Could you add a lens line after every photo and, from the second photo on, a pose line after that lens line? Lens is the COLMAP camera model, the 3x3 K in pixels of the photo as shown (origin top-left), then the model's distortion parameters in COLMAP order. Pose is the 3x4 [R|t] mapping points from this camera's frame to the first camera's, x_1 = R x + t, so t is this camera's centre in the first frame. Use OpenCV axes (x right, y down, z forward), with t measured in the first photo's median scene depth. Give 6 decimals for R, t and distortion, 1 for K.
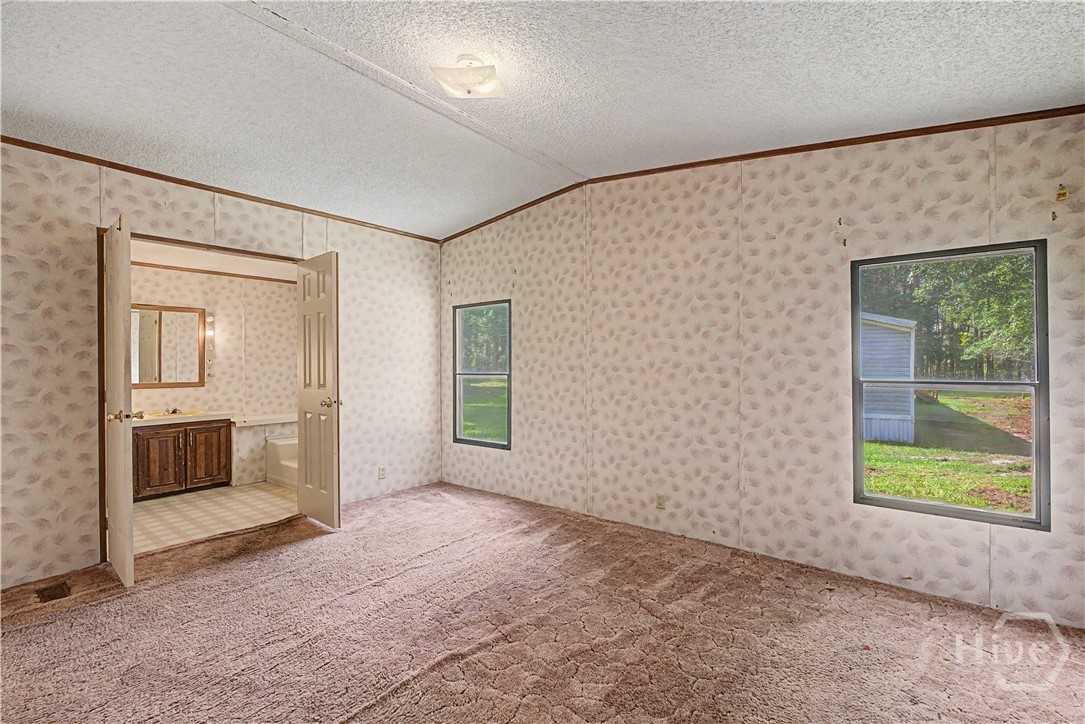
lens RADIAL K [[480.1, 0, 539.8], [0, 480.1, 362.7], [0, 0, 1]] dist [-0.015967, 0.000146]
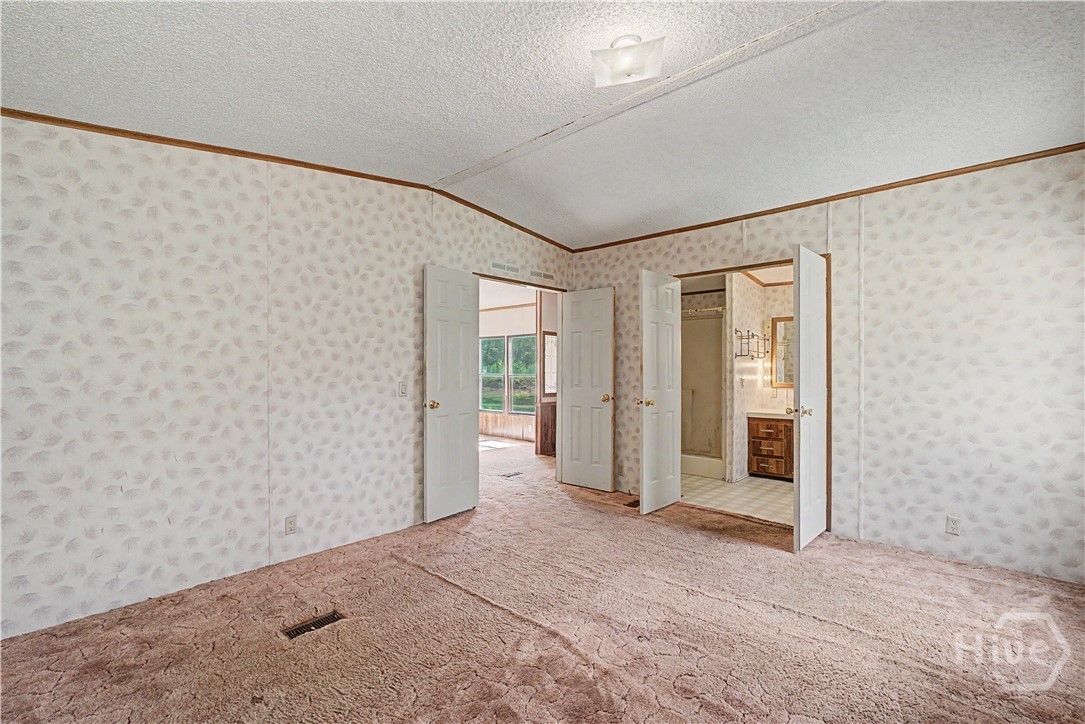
lens RADIAL K [[480.1, 0, 544.7], [0, 480.1, 368.5], [0, 0, 1]] dist [-0.015967, 0.000146]
pose [[-0.066140, 0.007078, -0.997785, 0.362987], [0.000211, 0.999975, 0.007079, -0.002702], [0.997810, 0.000258, -0.066140, 0.418296]]
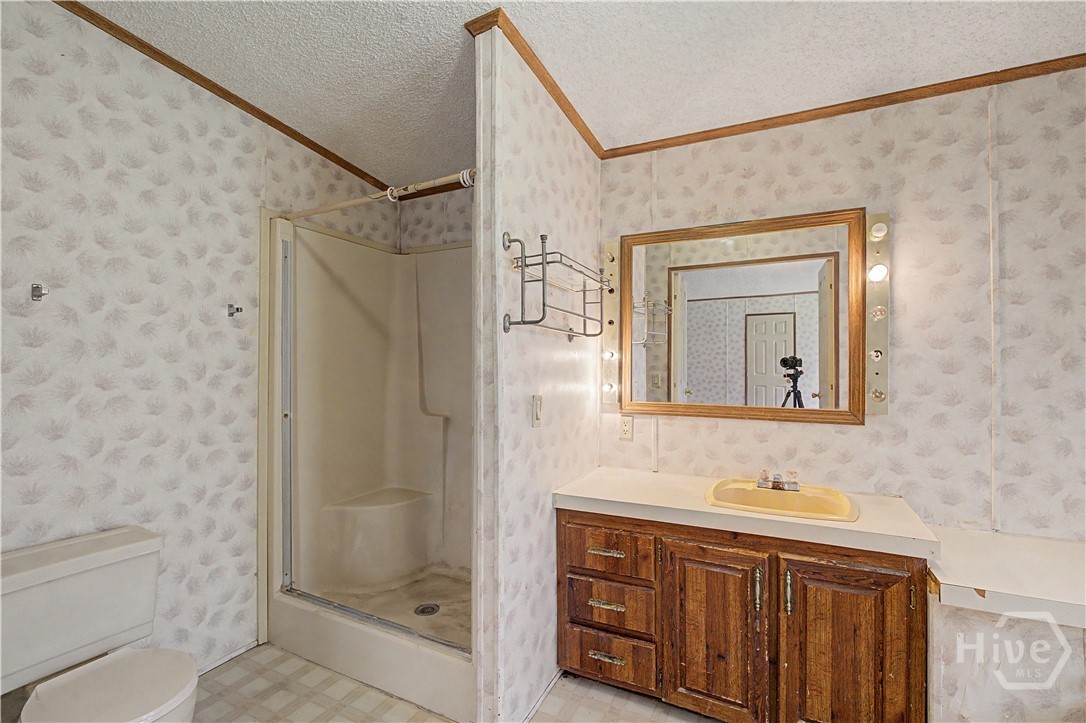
lens RADIAL K [[480.6, 0, 541.1], [0, 480.6, 358.9], [0, 0, 1]] dist [-0.015967, 0.000146]
pose [[0.200897, 0.000829, -0.979612, -0.430022], [0.001323, 0.999998, 0.001118, -0.000401], [0.979611, -0.001521, 0.200896, 0.737533]]
